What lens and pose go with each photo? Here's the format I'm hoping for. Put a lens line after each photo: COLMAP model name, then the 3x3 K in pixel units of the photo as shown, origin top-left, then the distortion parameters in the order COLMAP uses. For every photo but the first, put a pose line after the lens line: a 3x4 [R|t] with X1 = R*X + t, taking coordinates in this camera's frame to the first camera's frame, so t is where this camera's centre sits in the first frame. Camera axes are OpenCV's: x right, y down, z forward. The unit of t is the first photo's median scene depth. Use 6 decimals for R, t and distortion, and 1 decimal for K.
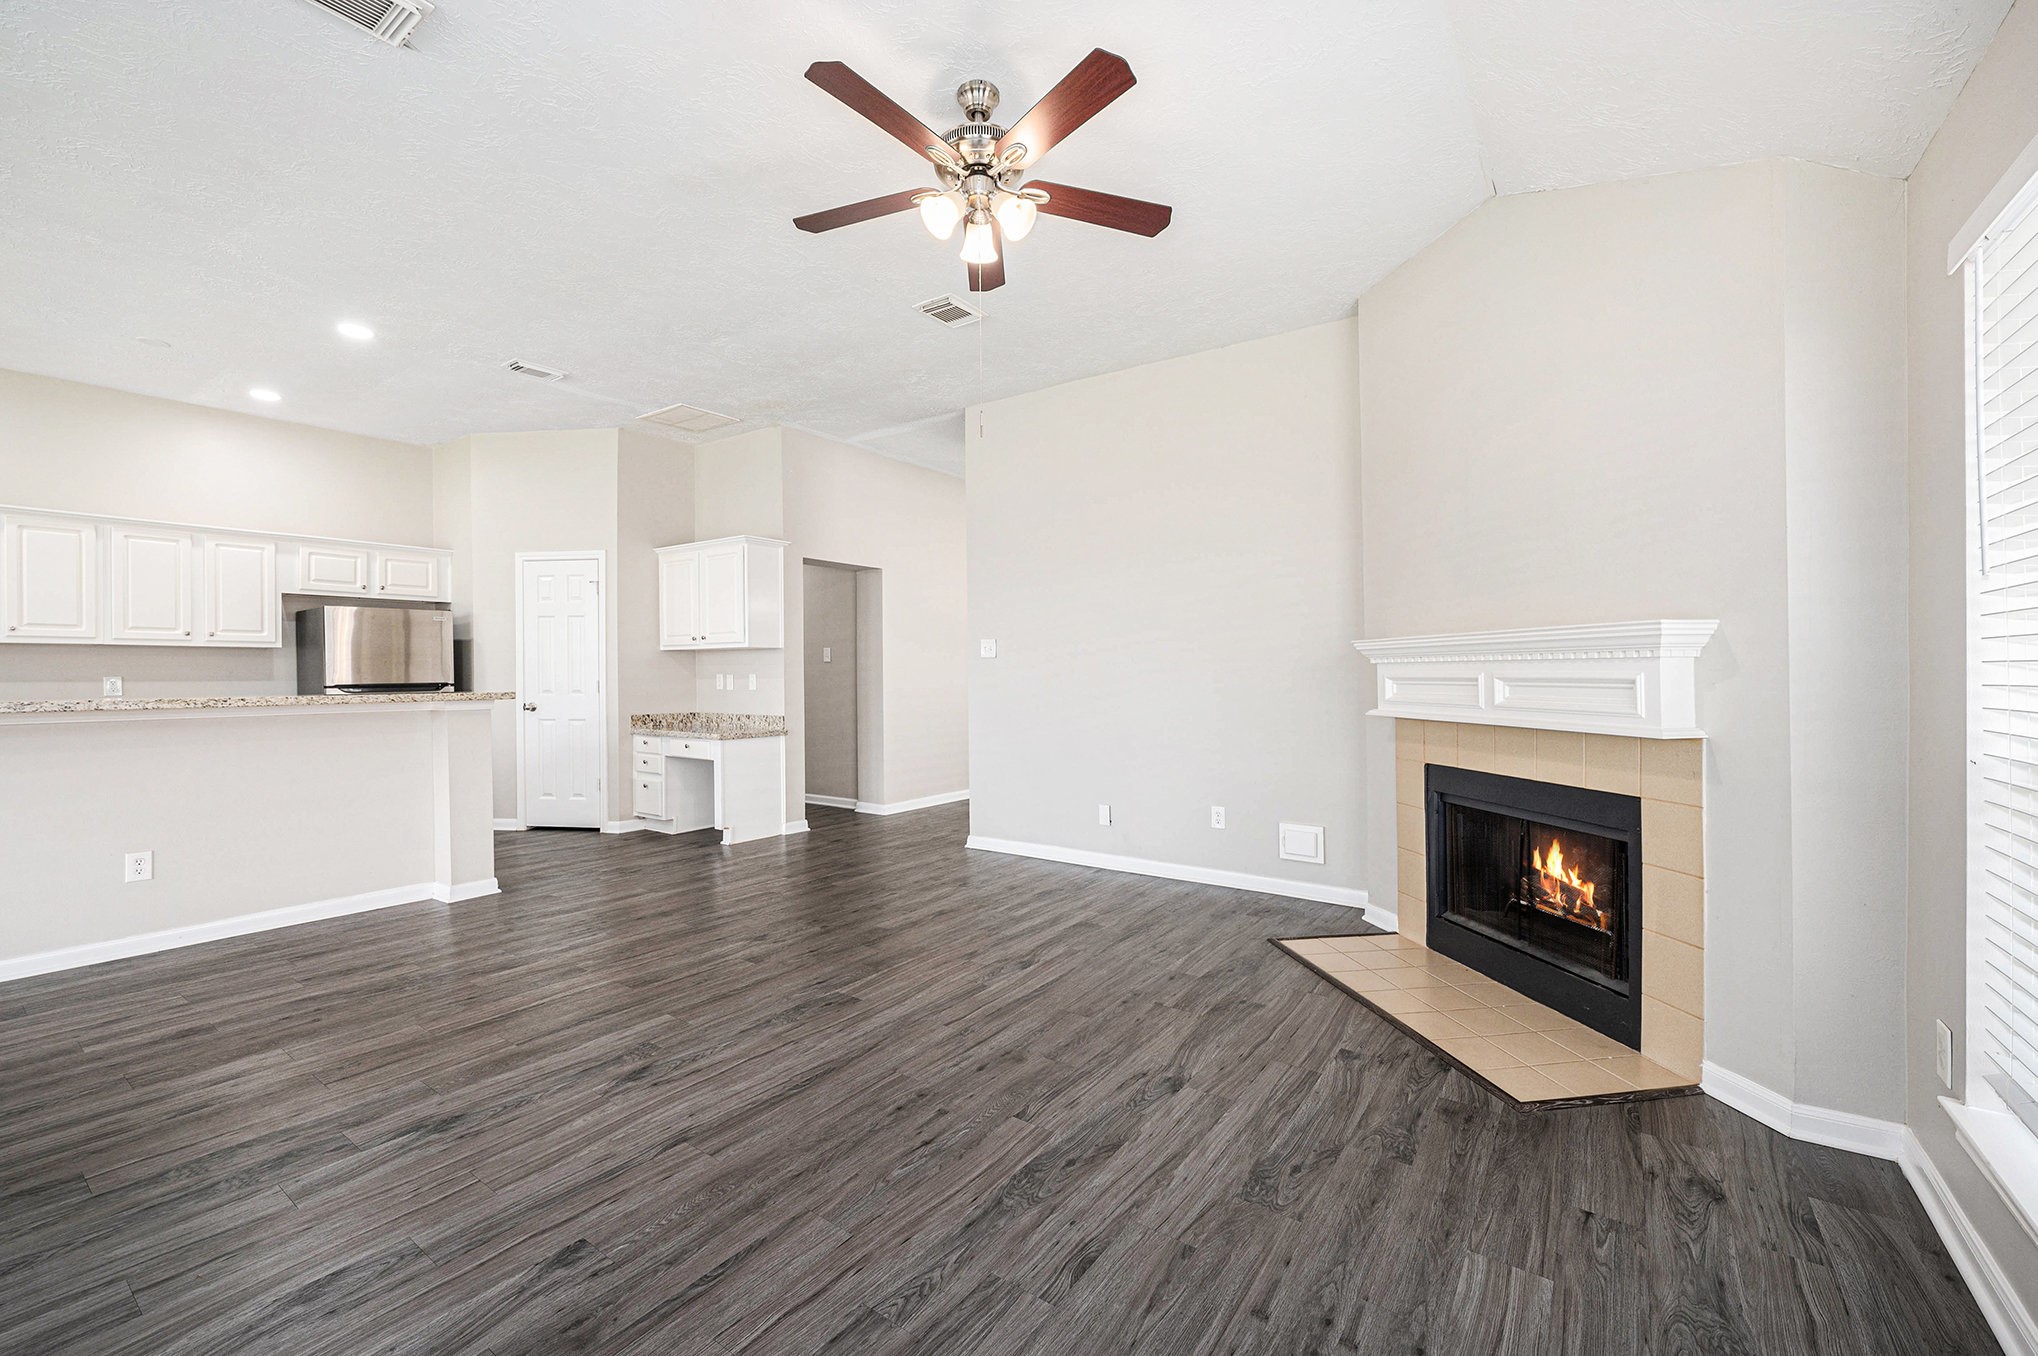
lens RADIAL K [[829.8, 0, 1021.6], [0, 829.8, 675.3], [0, 0, 1]] dist [0.006220, 0.000040]
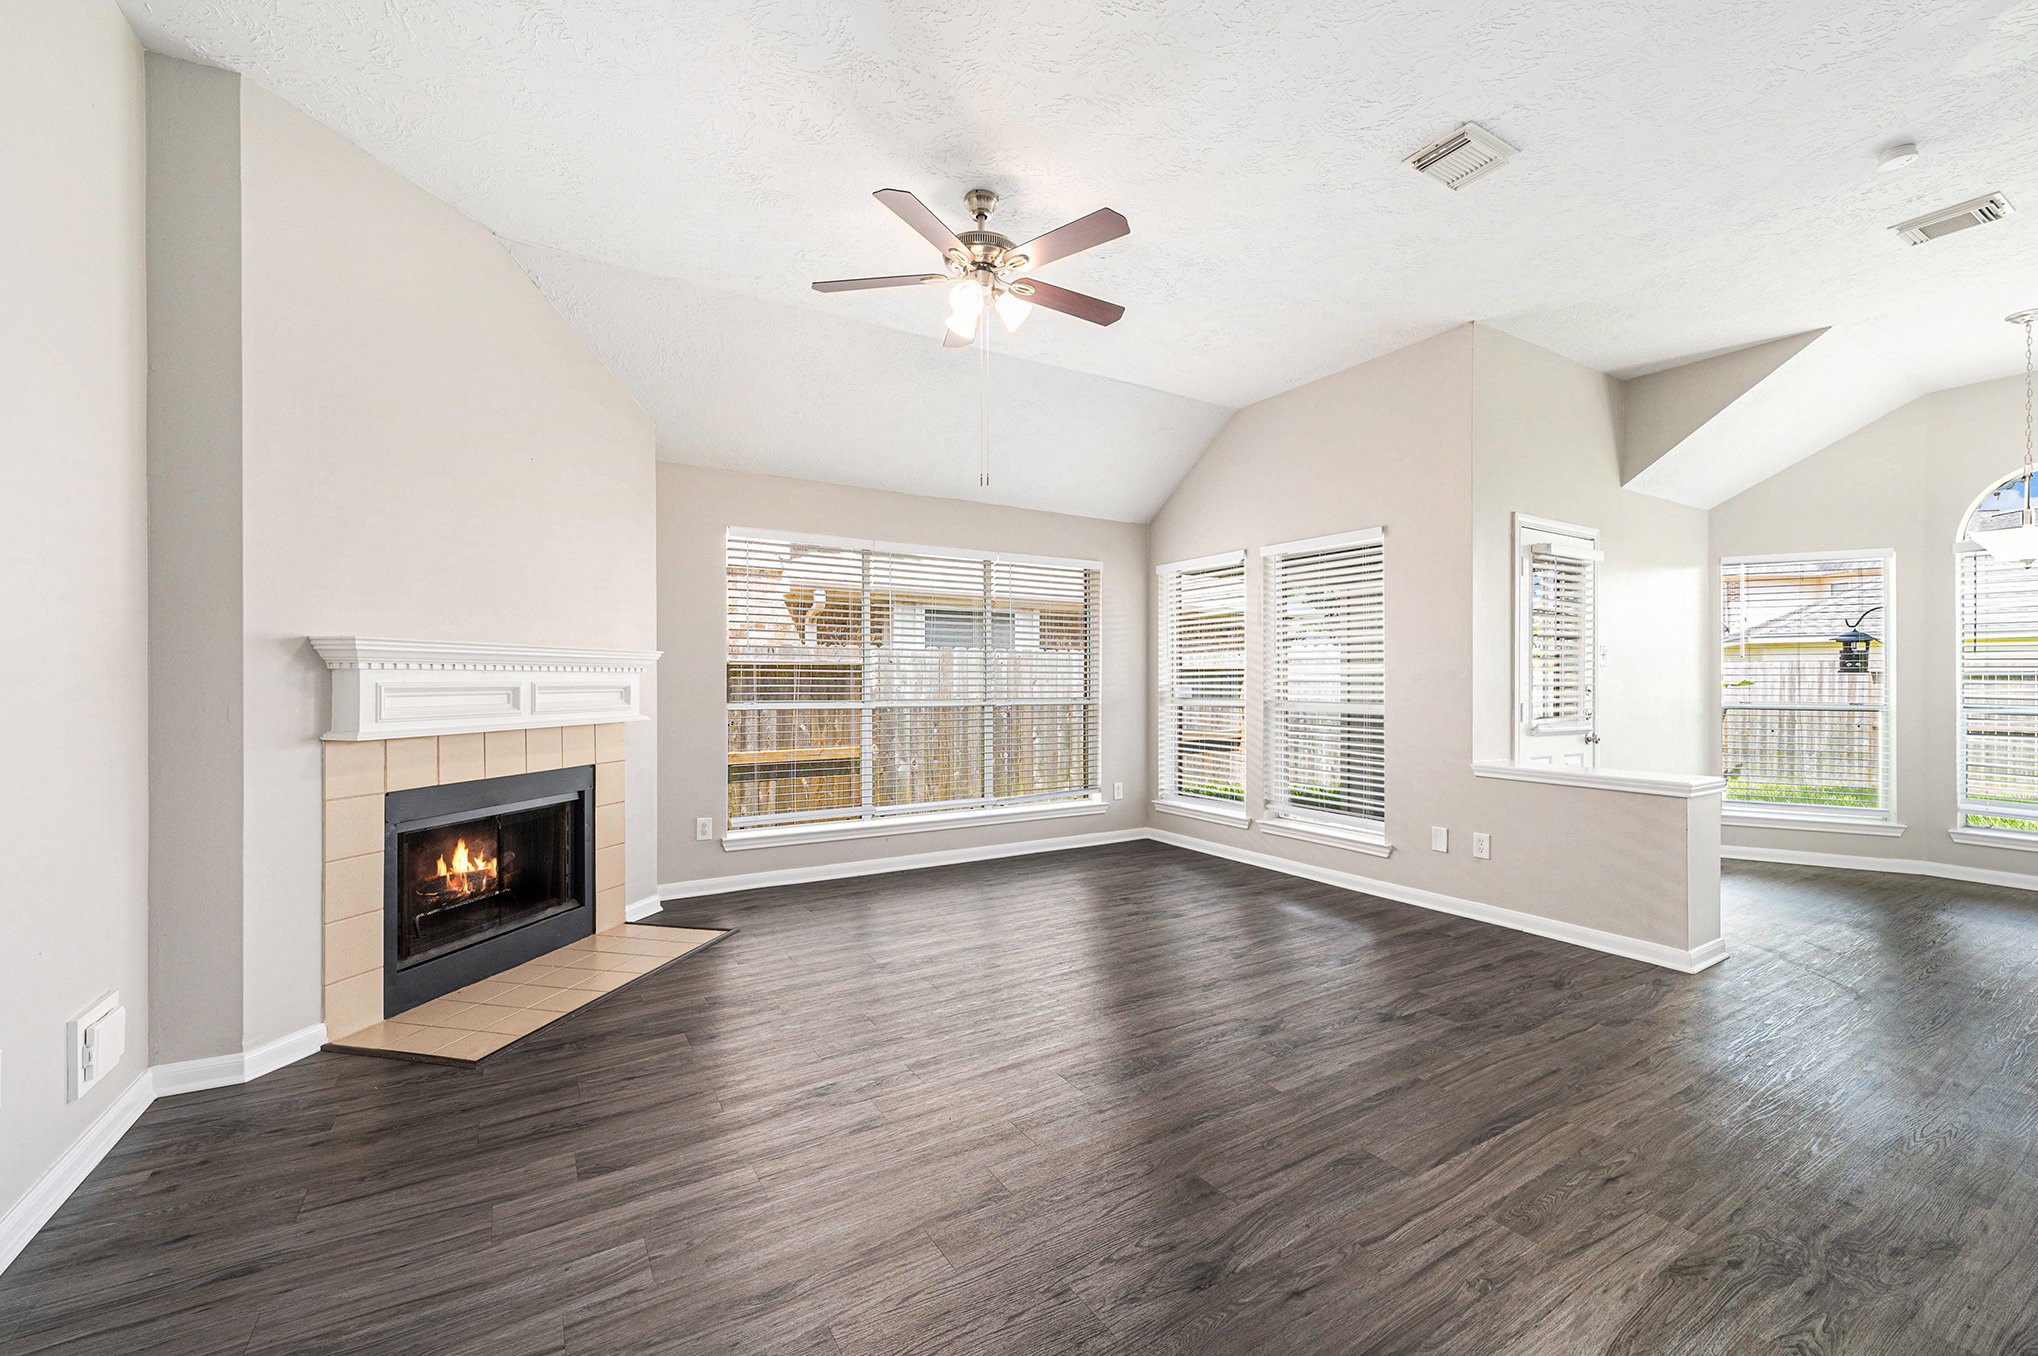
lens RADIAL K [[829.8, 0, 1021.6], [0, 829.8, 675.3], [0, 0, 1]] dist [0.006220, 0.000040]
pose [[-0.916820, 0.005684, 0.399260, -0.487551], [0.005601, 0.999983, -0.001374, -0.012688], [-0.399261, 0.000977, -0.916837, 1.745912]]
